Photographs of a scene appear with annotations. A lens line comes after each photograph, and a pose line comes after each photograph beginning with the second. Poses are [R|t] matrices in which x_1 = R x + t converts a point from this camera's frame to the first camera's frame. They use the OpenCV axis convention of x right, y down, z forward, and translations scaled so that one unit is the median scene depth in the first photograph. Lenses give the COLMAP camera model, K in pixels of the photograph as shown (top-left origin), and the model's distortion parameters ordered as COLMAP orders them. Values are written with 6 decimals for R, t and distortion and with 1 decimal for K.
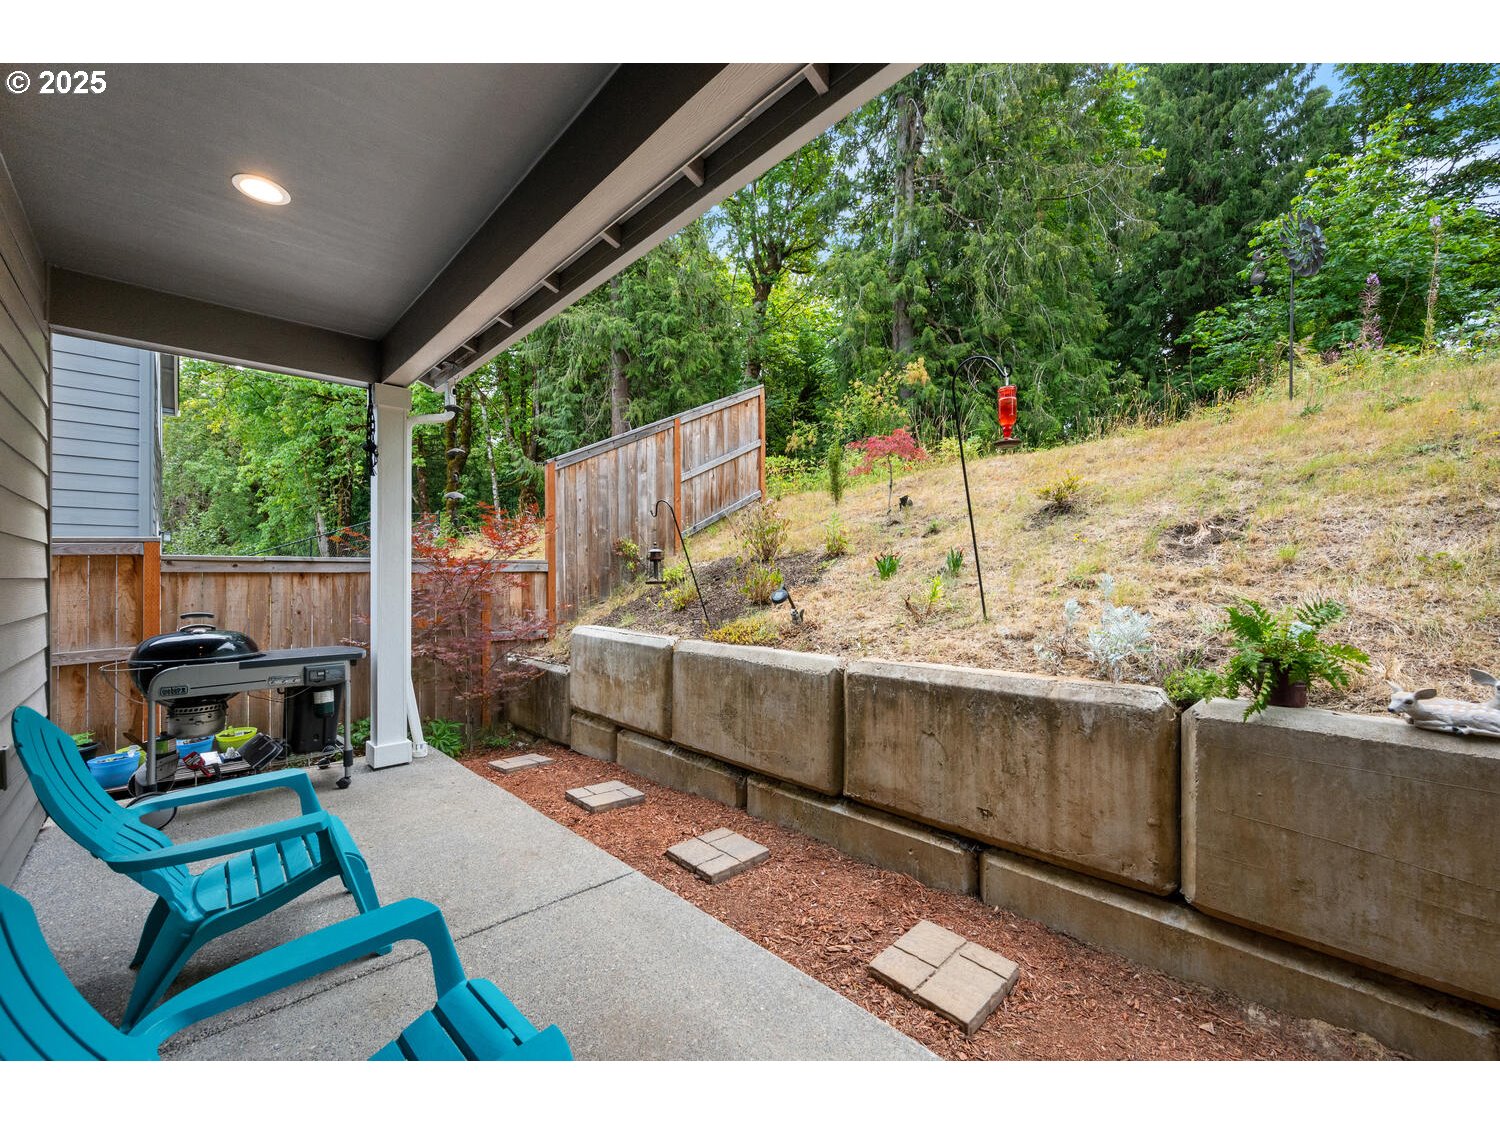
lens RADIAL K [[611.2, 0, 756.3], [0, 611.2, 573.5], [0, 0, 1]] dist [0.002264, 0.000294]
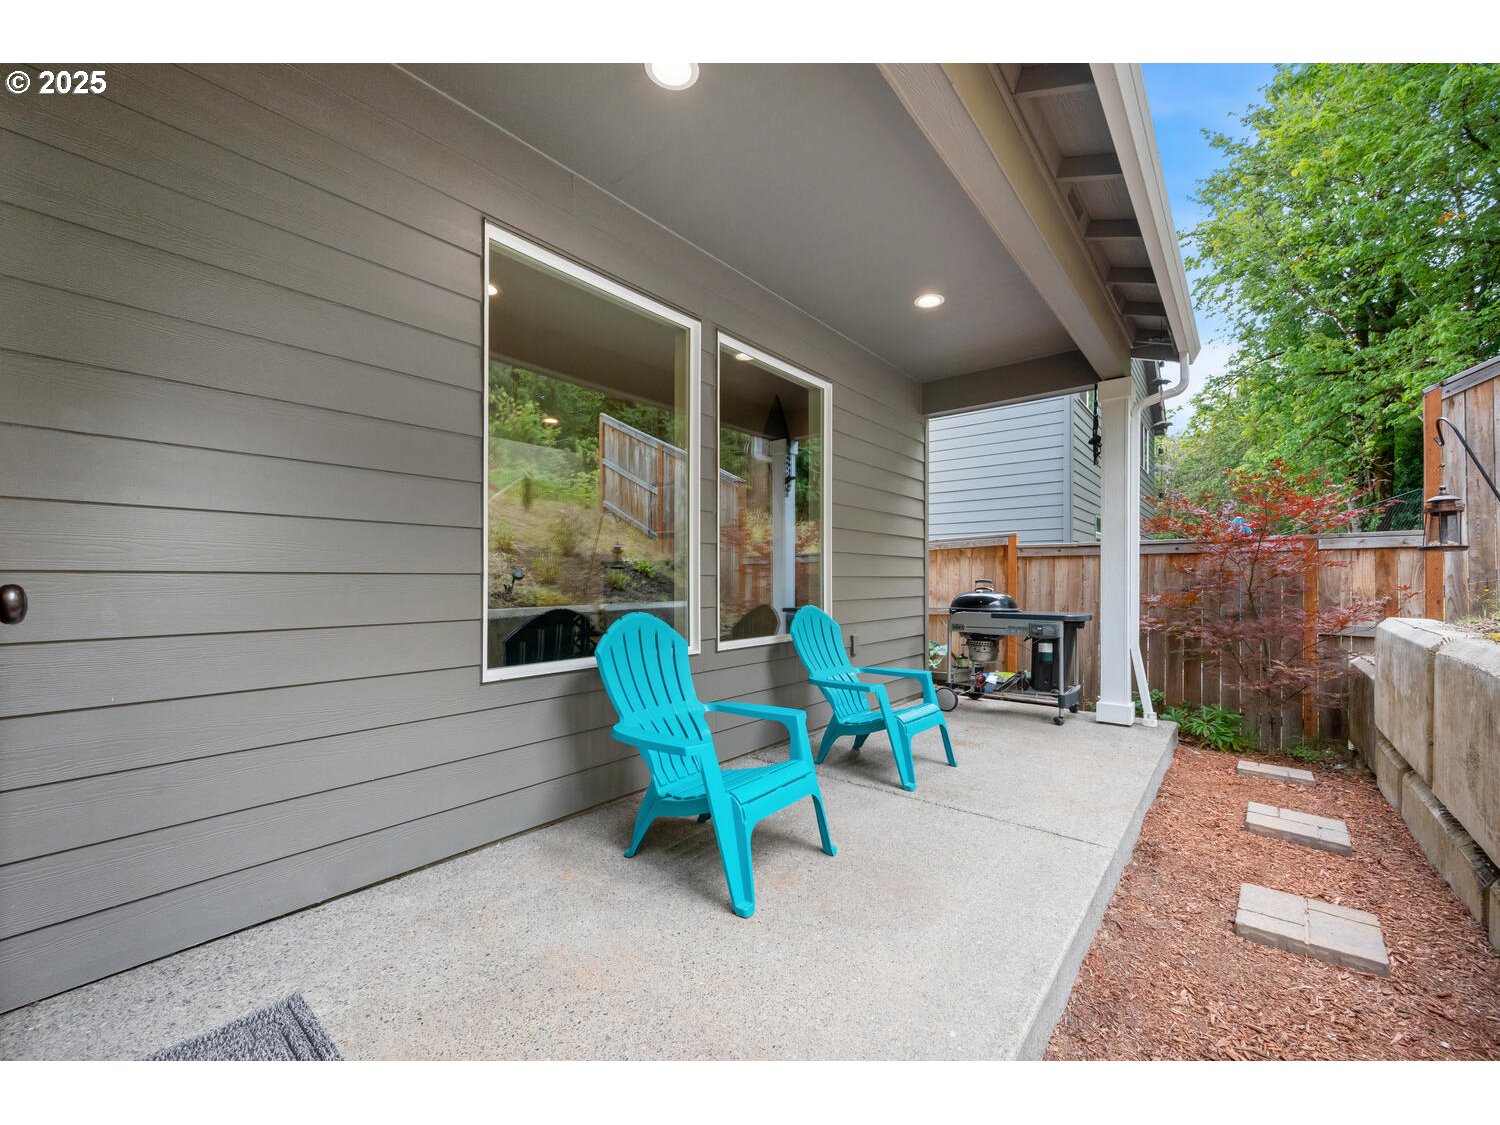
lens RADIAL K [[611.2, 0, 748.7], [0, 611.2, 572.7], [0, 0, 1]] dist [0.002264, 0.000294]
pose [[0.113322, -0.006811, -0.993535, 0.489673], [0.001143, 0.999977, -0.006725, 0.055984], [0.993558, -0.000374, 0.113327, 0.257209]]
